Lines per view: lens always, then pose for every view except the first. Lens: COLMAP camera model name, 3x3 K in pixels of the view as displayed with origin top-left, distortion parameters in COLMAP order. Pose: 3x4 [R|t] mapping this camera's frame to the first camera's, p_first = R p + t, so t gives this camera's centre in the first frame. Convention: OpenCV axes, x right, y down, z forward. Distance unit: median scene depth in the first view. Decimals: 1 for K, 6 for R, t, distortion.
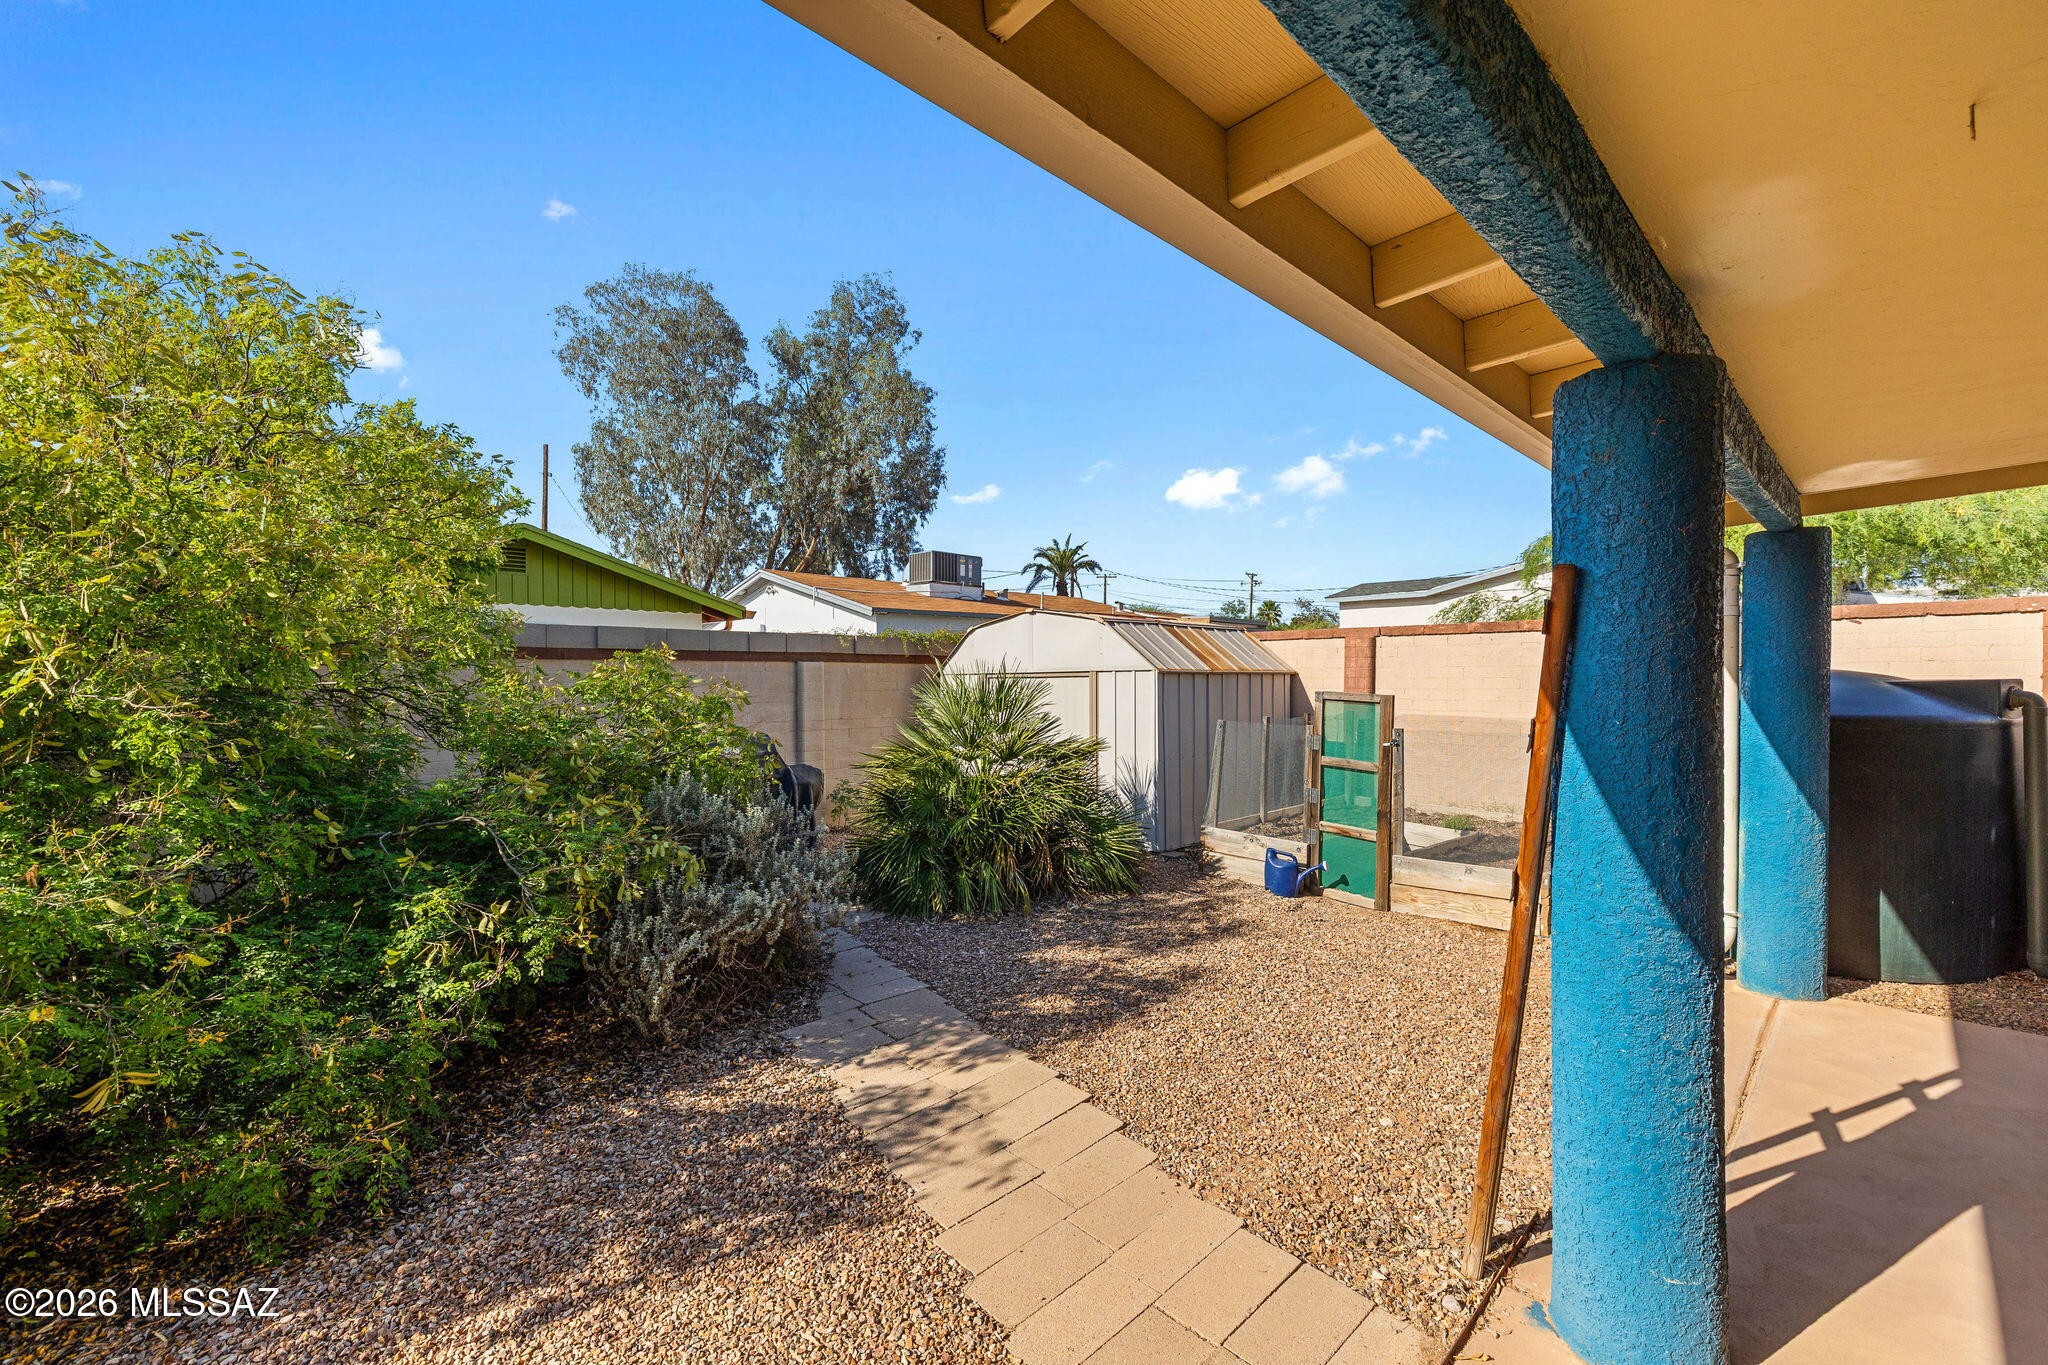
lens RADIAL K [[874.2, 0, 1025.6], [0, 874.2, 682.6], [0, 0, 1]] dist [0.000919, 0.000343]
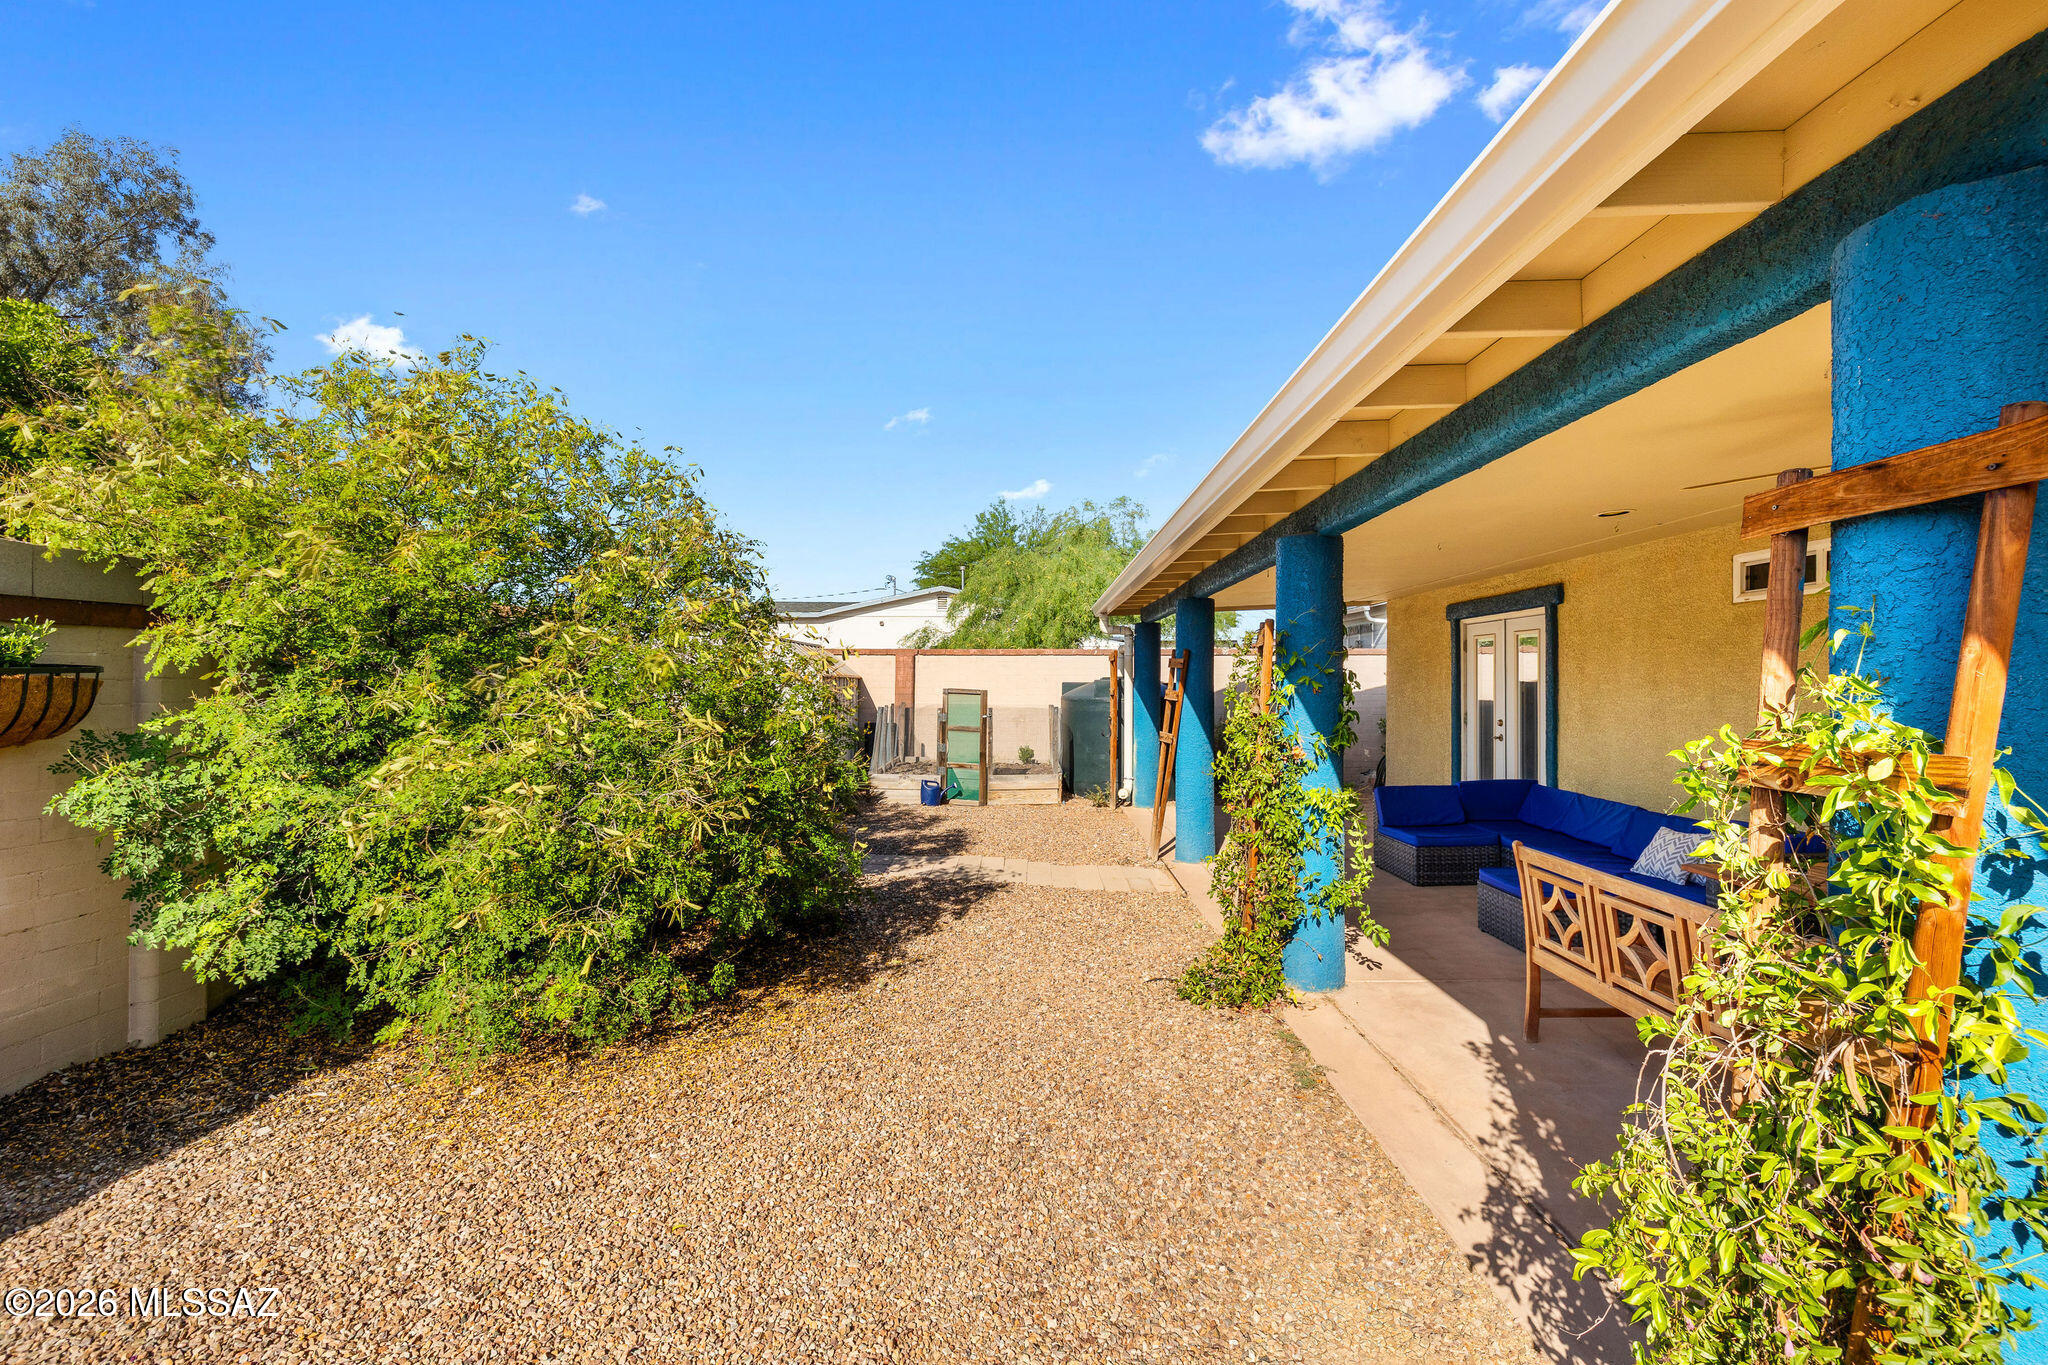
lens RADIAL K [[874.2, 0, 1018.4], [0, 874.2, 688.7], [0, 0, 1]] dist [0.000919, 0.000343]
pose [[0.709367, 0.000019, 0.704839, -0.882701], [-0.003387, 0.999989, 0.003382, 0.002841], [-0.704831, -0.004786, 0.709359, -0.392504]]
